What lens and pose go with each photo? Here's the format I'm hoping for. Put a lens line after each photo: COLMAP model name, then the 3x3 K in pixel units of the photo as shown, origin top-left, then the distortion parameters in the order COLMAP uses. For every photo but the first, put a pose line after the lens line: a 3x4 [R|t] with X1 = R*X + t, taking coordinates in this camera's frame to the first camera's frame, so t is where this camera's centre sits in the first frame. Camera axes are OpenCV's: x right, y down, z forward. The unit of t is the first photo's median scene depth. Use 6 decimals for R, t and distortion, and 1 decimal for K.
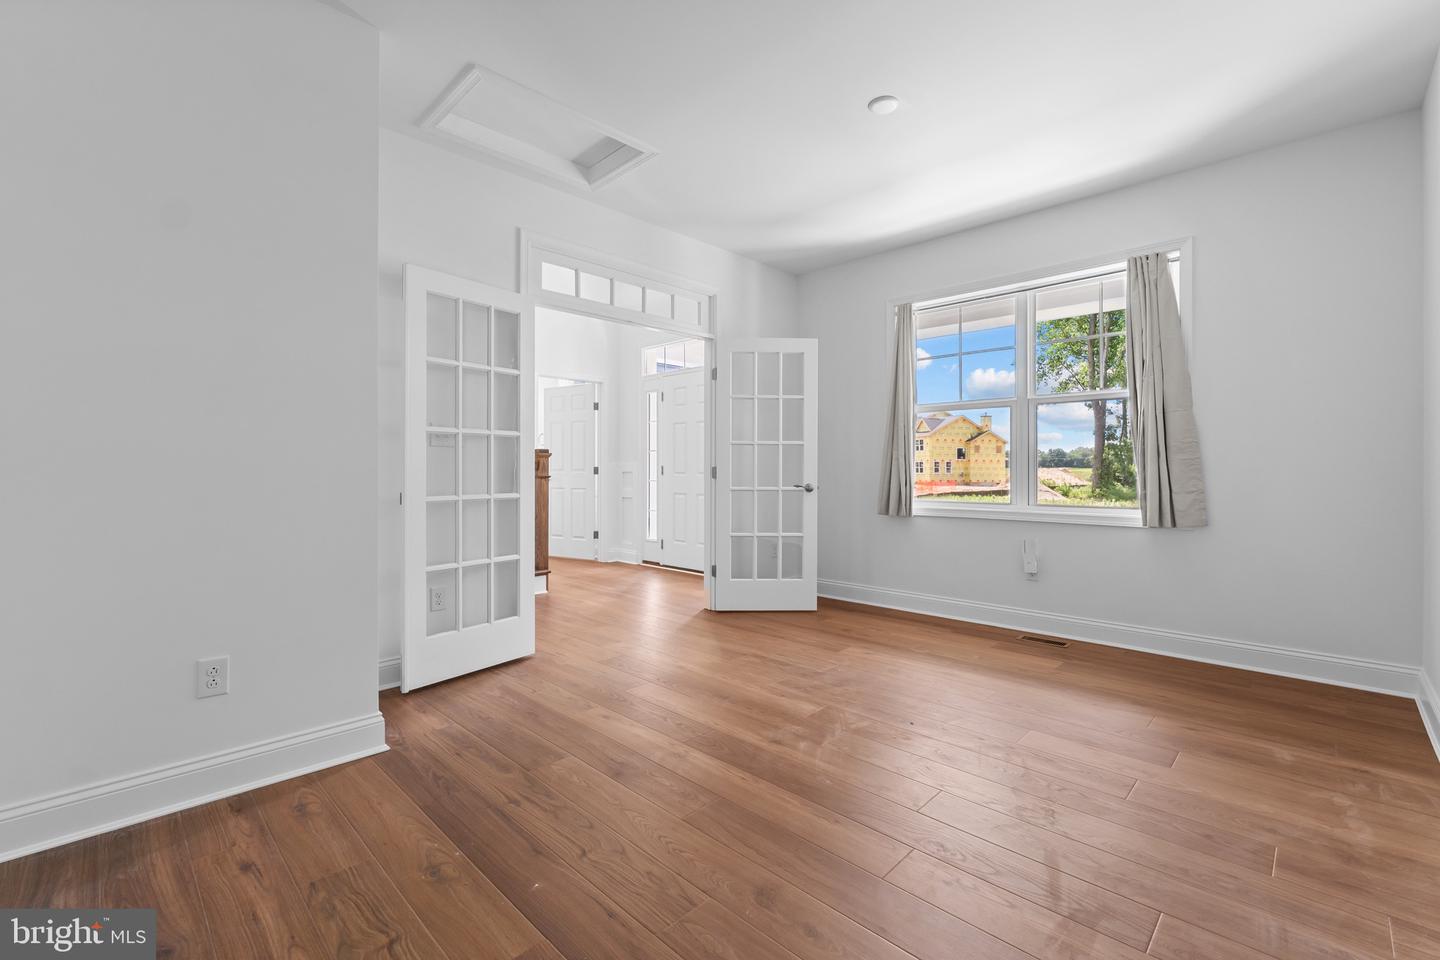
lens RADIAL K [[607.7, 0, 720.1], [0, 607.7, 475.8], [0, 0, 1]] dist [0.004689, 0.000010]
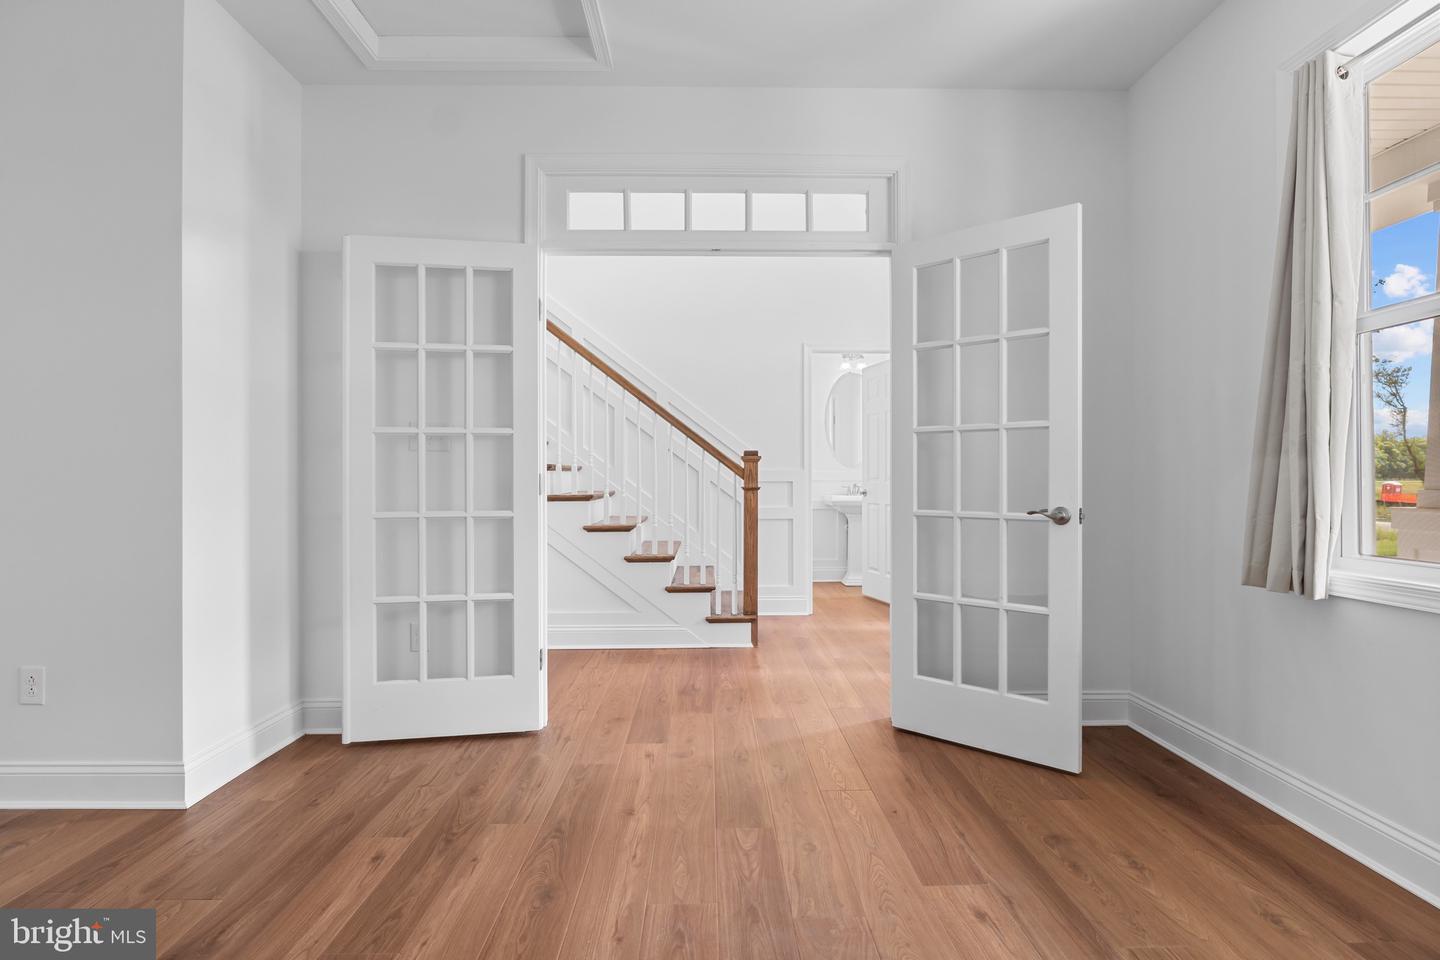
lens RADIAL K [[744.7, 0, 723.0], [0, 744.7, 478.8], [0, 0, 1]] dist [-0.001118, -0.000334]
pose [[0.720738, -0.000932, -0.693207, 0.378445], [-0.004778, 0.999969, -0.006313, -0.004119], [0.693191, 0.007862, 0.720711, 0.406021]]
